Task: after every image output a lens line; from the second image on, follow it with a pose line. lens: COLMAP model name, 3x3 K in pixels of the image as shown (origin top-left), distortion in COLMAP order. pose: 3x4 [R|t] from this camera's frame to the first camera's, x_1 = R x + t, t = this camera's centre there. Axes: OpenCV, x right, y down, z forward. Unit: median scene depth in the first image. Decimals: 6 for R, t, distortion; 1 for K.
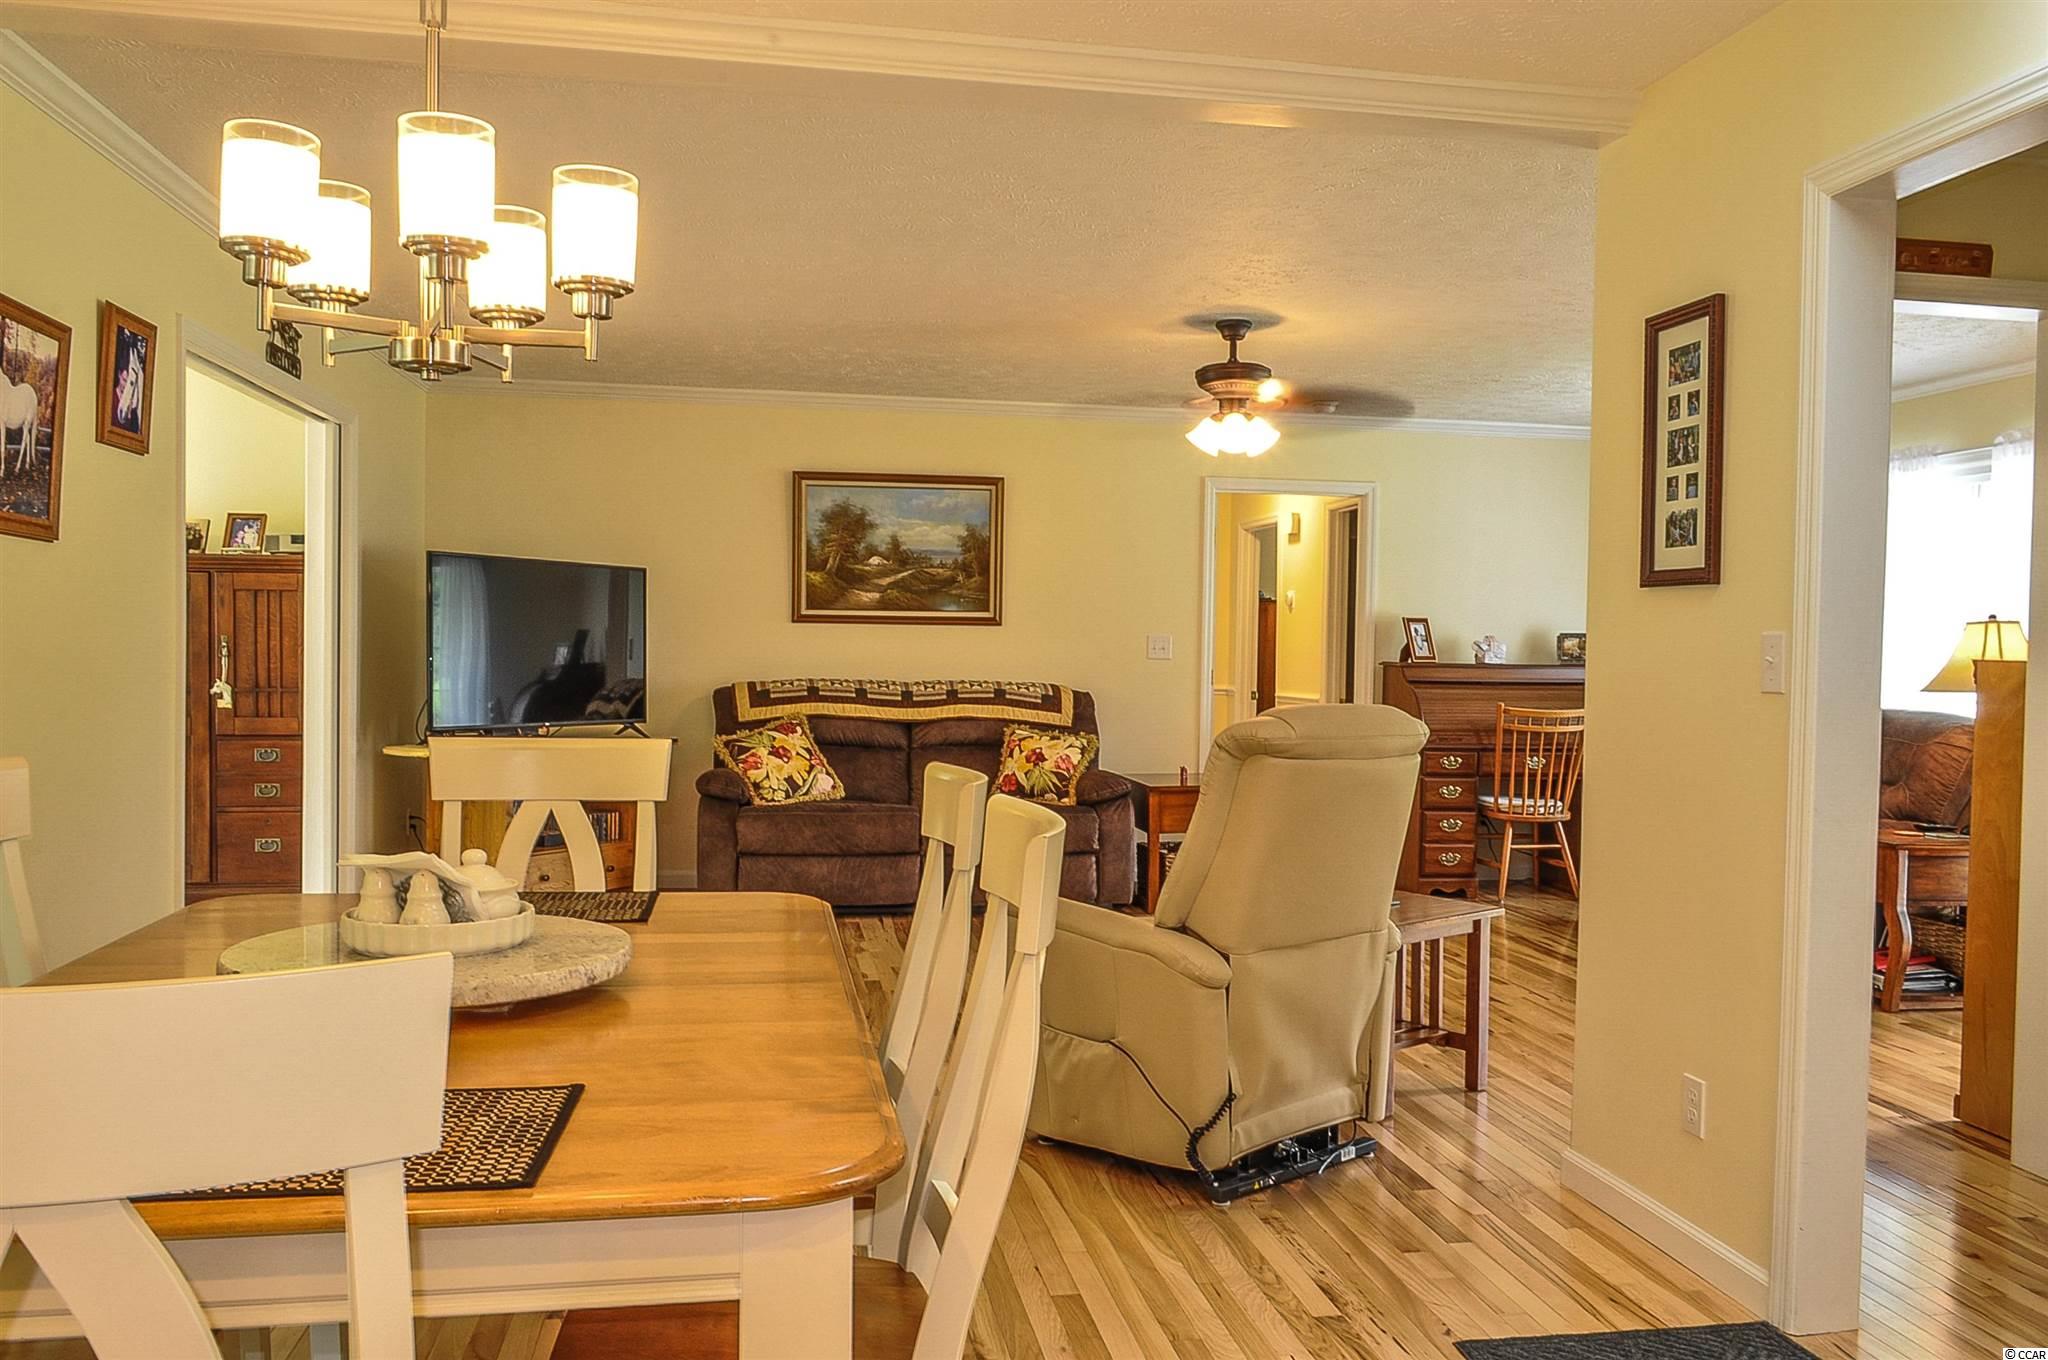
lens RADIAL K [[1601.5, 0, 1035.4], [0, 1601.5, 692.2], [0, 0, 1]] dist [-0.014543, 0.004496]
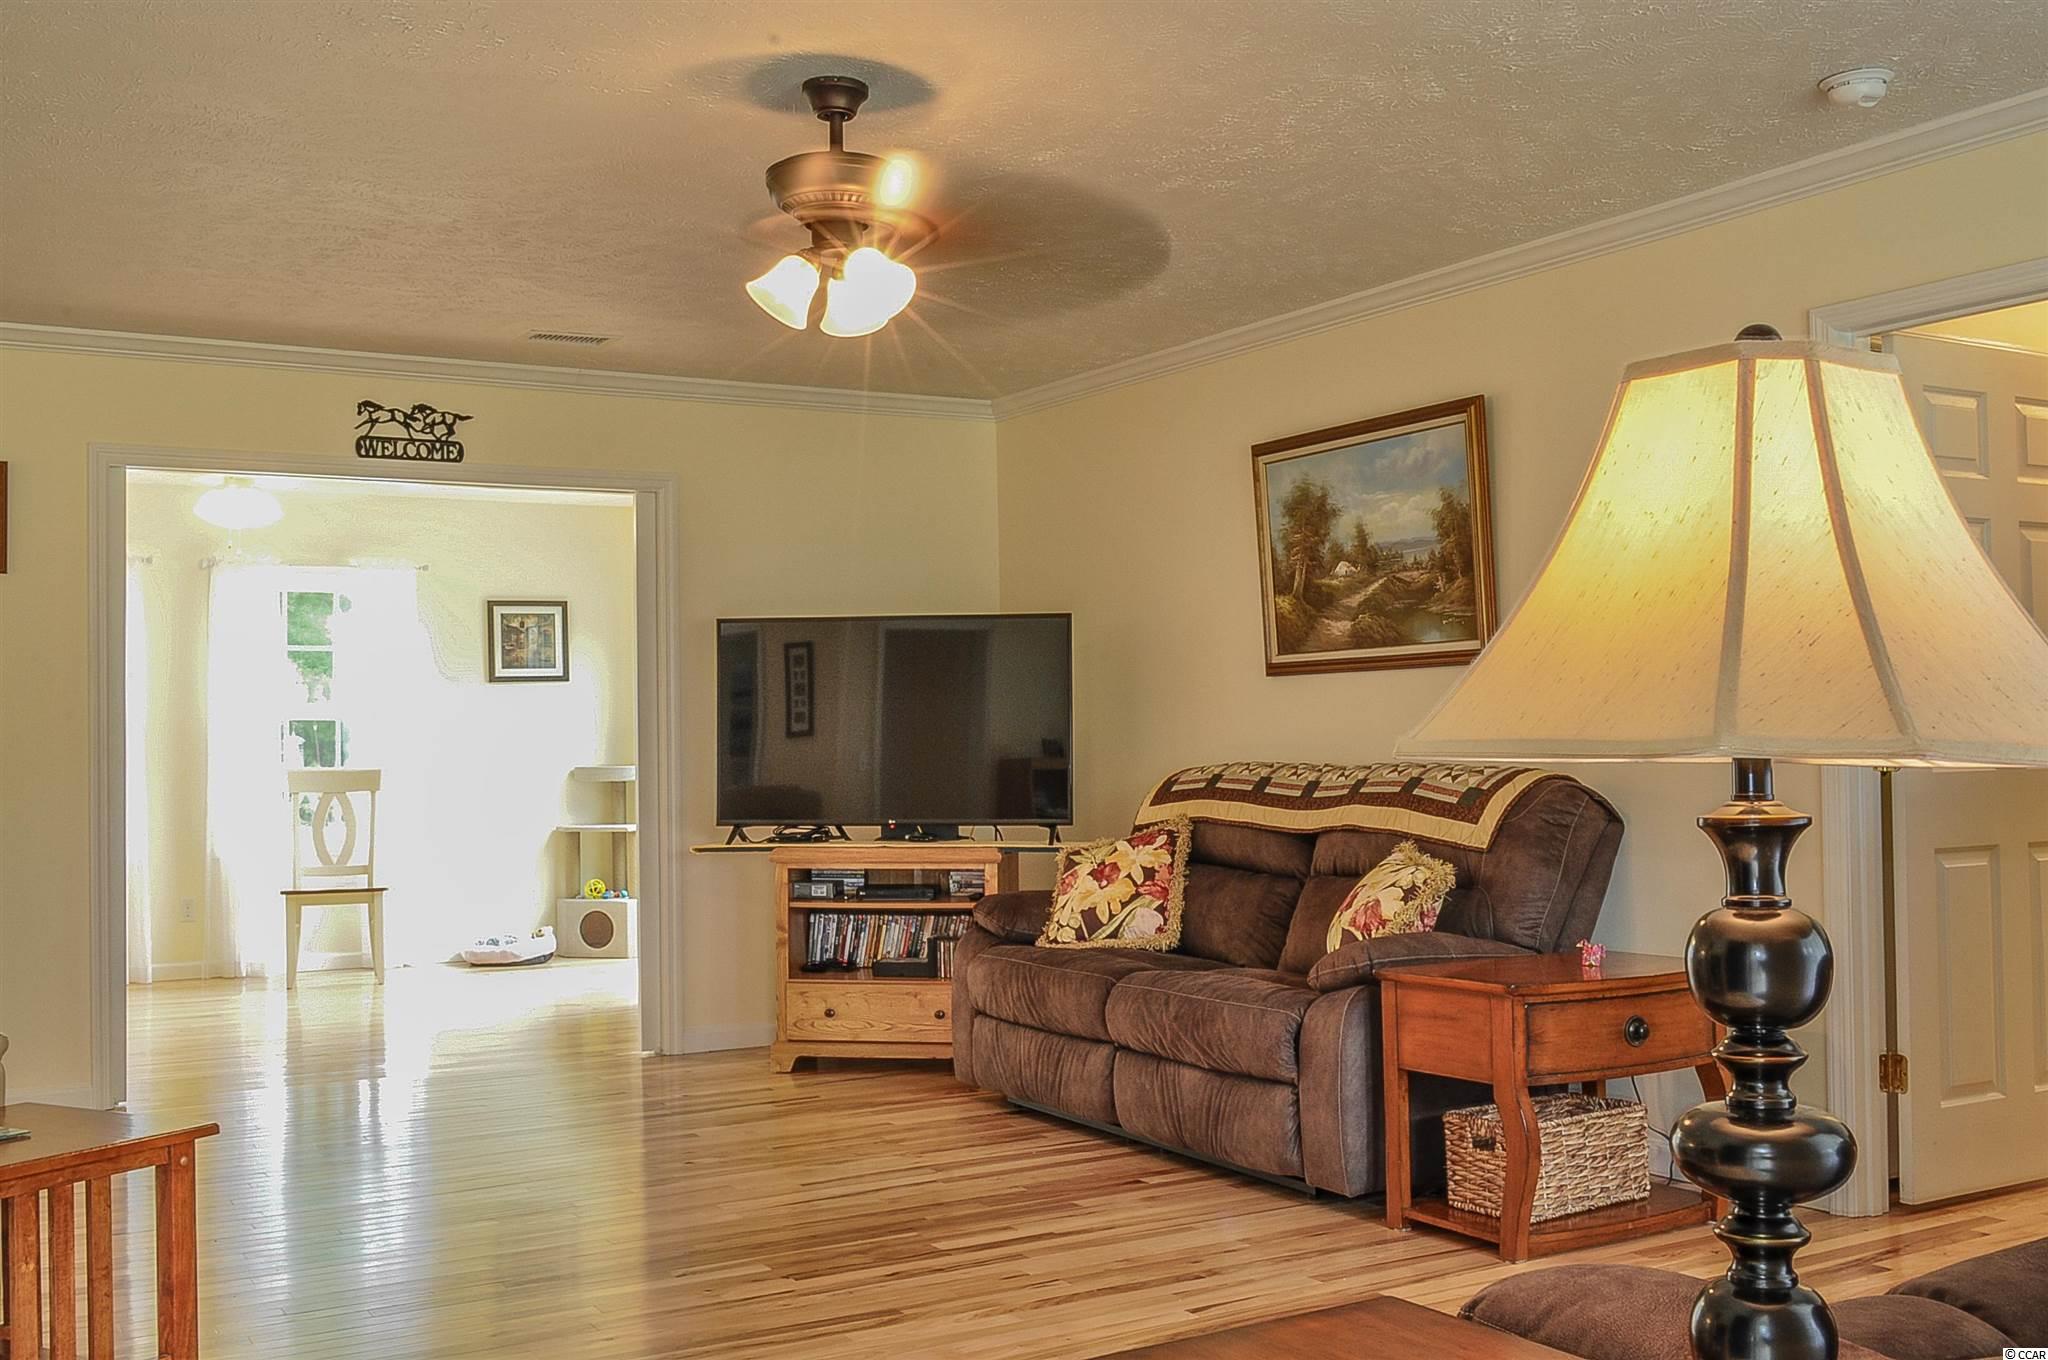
lens RADIAL K [[2021.5, 0, 1035.6], [0, 2021.5, 690.7], [0, 0, 1]] dist [-0.015069, -0.016871]
pose [[0.361660, -0.042489, -0.931341, 0.624052], [-0.007336, 0.998800, -0.048415, 0.002882], [0.932281, 0.024342, 0.360914, 0.666065]]
